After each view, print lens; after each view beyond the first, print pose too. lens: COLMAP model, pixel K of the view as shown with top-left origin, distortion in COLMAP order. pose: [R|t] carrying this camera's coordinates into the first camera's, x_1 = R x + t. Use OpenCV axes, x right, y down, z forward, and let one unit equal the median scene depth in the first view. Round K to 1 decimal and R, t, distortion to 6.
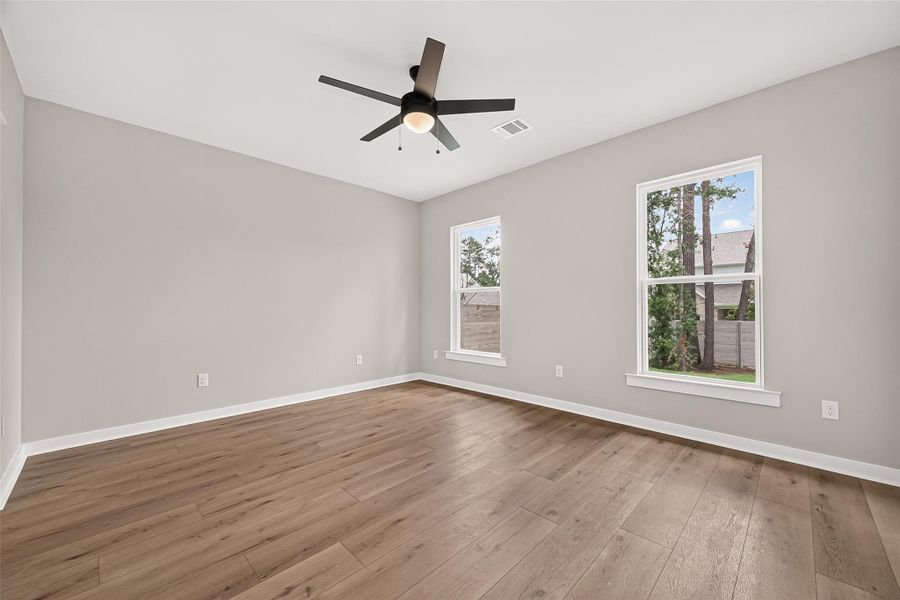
lens RADIAL K [[351.2, 0, 458.4], [0, 351.2, 300.3], [0, 0, 1]] dist [0.005413, -0.000891]
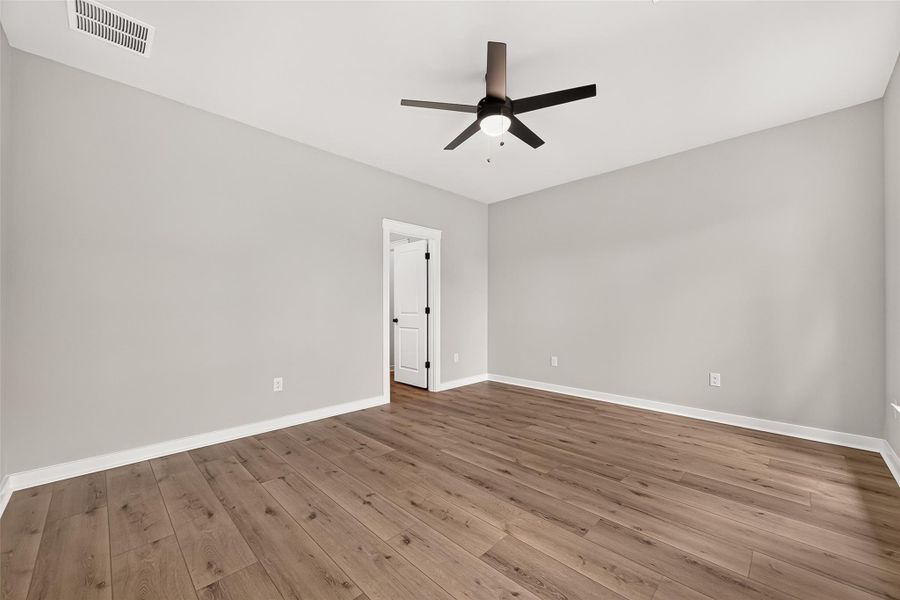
lens RADIAL K [[351.2, 0, 446.9], [0, 351.2, 310.0], [0, 0, 1]] dist [0.005413, -0.000891]
pose [[-0.019869, 0.008770, -0.999764, 0.752303], [0.017230, 0.999816, 0.008428, 0.012888], [0.999654, -0.017059, -0.020016, 0.744276]]
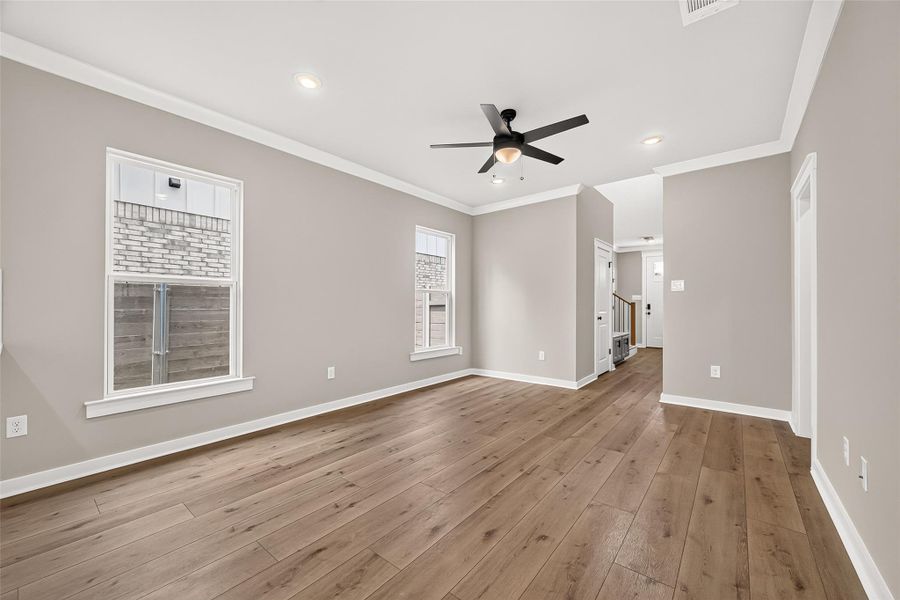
lens RADIAL K [[351.6, 0, 454.2], [0, 351.6, 300.5], [0, 0, 1]] dist [0.007946, -0.000687]
pose [[-0.104241, 0.021905, 0.994311, -1.025272], [-0.012203, 0.999654, -0.023302, 0.023637], [-0.994477, -0.014562, -0.103937, 1.038328]]
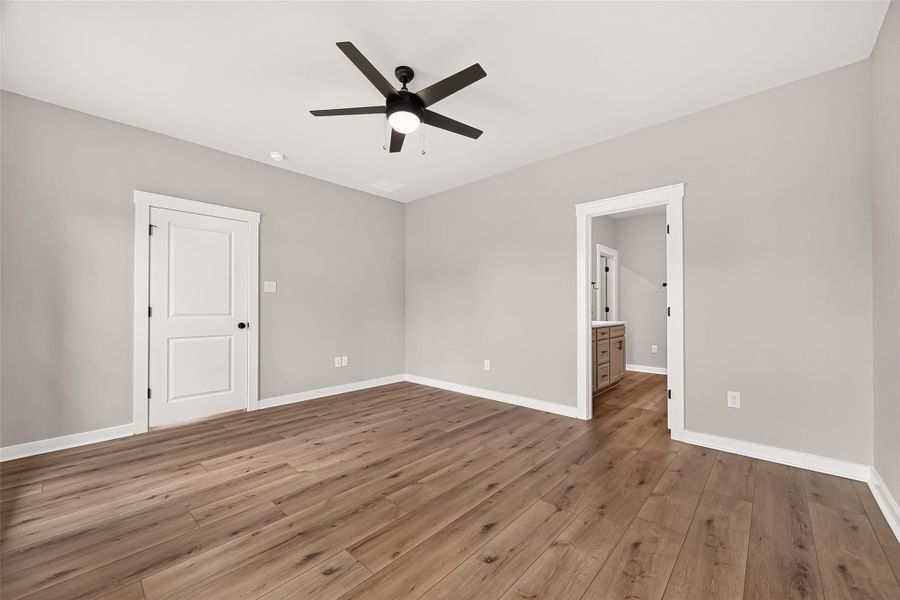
lens RADIAL K [[351.2, 0, 456.8], [0, 351.2, 309.0], [0, 0, 1]] dist [0.005413, -0.000891]
pose [[-0.999397, 0.005062, -0.034351, -0.188971], [0.005364, 0.999948, -0.008704, 0.025585], [0.034305, -0.008883, -0.999372, 1.676591]]
